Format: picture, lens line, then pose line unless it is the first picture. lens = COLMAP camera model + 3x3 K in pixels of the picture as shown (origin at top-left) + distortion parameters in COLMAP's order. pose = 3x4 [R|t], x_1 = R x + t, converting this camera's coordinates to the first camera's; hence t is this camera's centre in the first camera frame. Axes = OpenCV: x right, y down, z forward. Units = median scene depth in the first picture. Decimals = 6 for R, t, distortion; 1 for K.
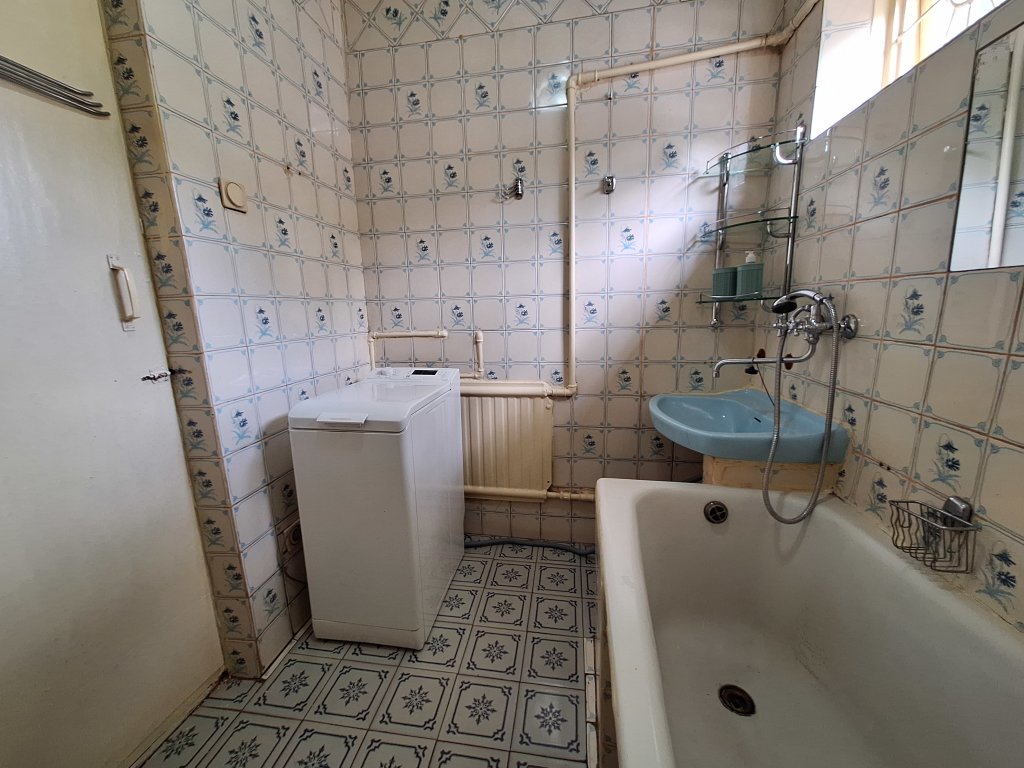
lens RADIAL K [[403.6, 0, 508.7], [0, 403.6, 382.1], [0, 0, 1]] dist [0.000311, 0.000000]
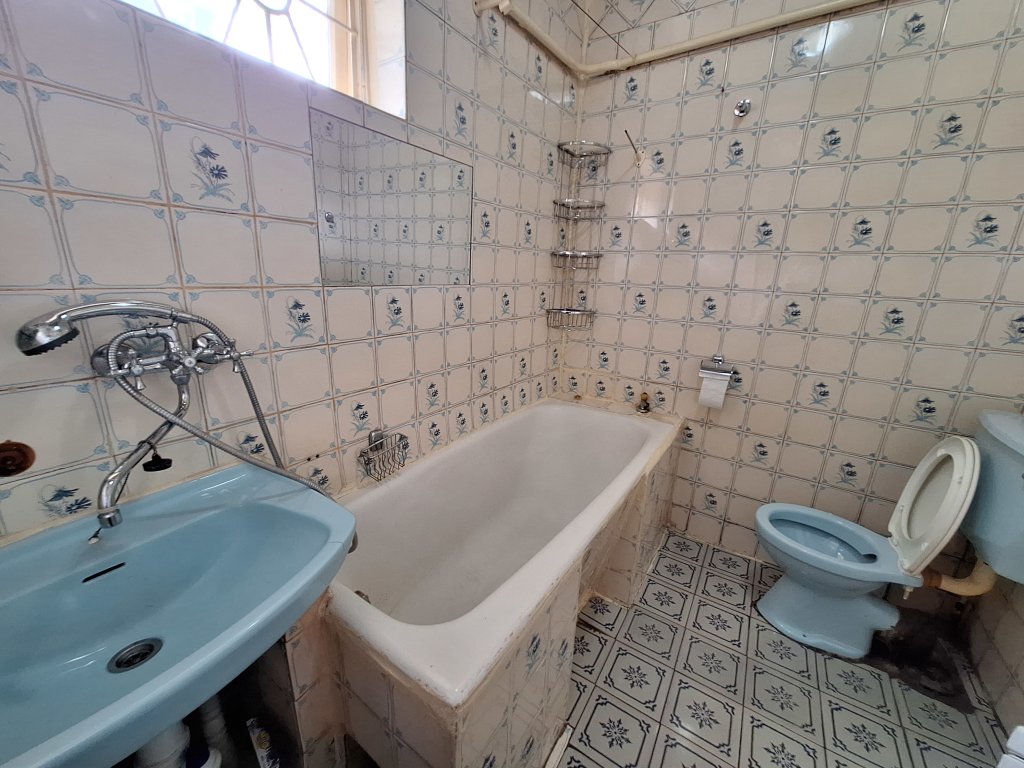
lens RADIAL K [[403.6, 0, 509.3], [0, 403.6, 384.5], [0, 0, 1]] dist [0.000311, 0.000000]
pose [[-0.909799, -0.114247, 0.399015, 0.019385], [0.068782, 0.906574, 0.416404, -0.449463], [-0.409309, 0.406289, -0.816942, 1.797852]]
